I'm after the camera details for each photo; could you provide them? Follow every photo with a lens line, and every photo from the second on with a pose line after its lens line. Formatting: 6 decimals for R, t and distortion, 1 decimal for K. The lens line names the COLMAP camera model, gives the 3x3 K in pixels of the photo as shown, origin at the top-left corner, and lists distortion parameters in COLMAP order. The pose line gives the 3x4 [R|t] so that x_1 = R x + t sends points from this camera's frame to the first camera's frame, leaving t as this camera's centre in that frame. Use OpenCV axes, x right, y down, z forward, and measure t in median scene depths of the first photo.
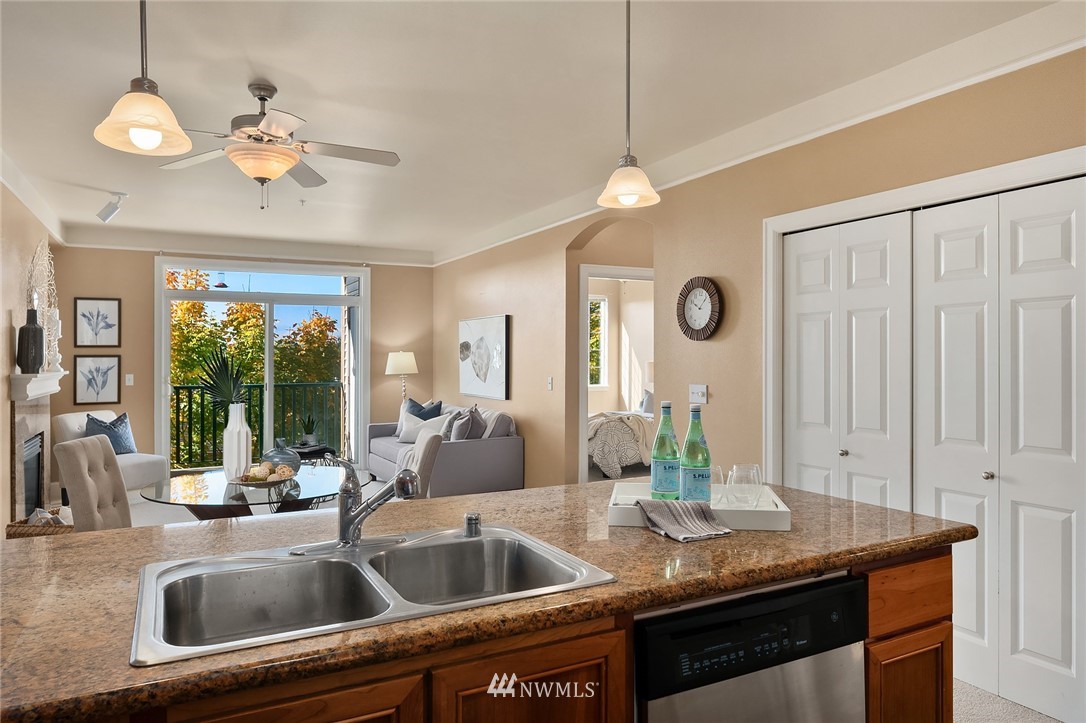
lens RADIAL K [[710.6, 0, 543.0], [0, 710.6, 361.5], [0, 0, 1]] dist [-0.003497, -0.001602]
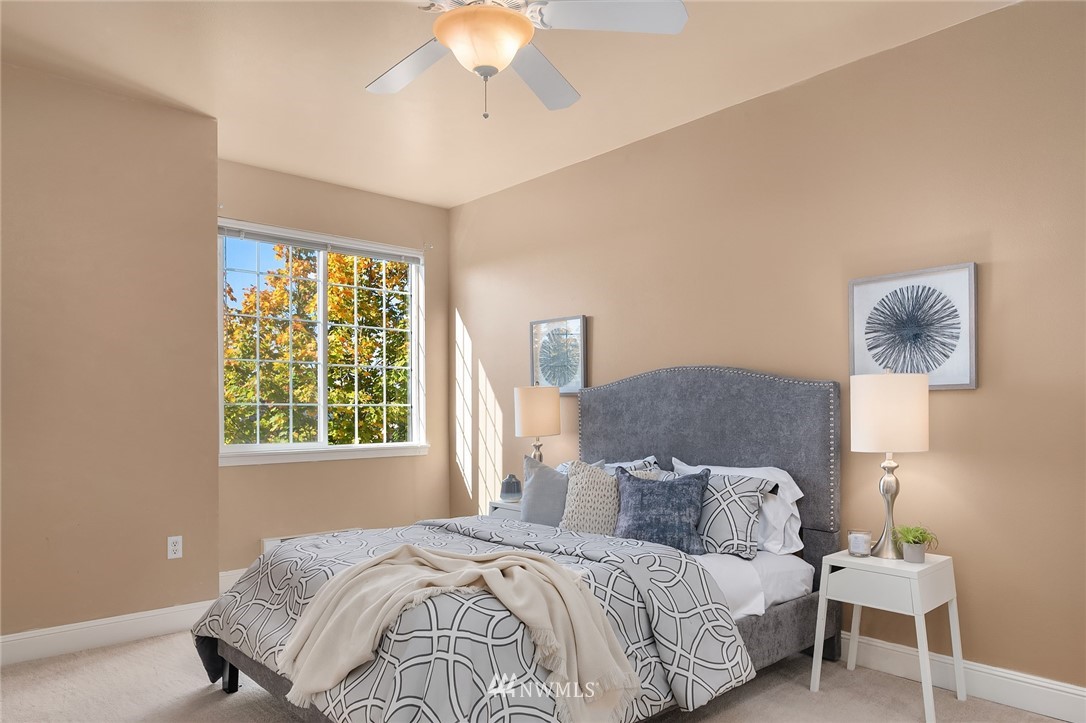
lens RADIAL K [[699.7, 0, 545.0], [0, 699.7, 385.5], [0, 0, 1]] dist [-0.001811, -0.001718]
pose [[0.965141, 0.005129, 0.261679, 0.048093], [0.006199, 0.999079, -0.042447, 0.015310], [-0.261656, 0.042589, 0.964221, 0.548309]]
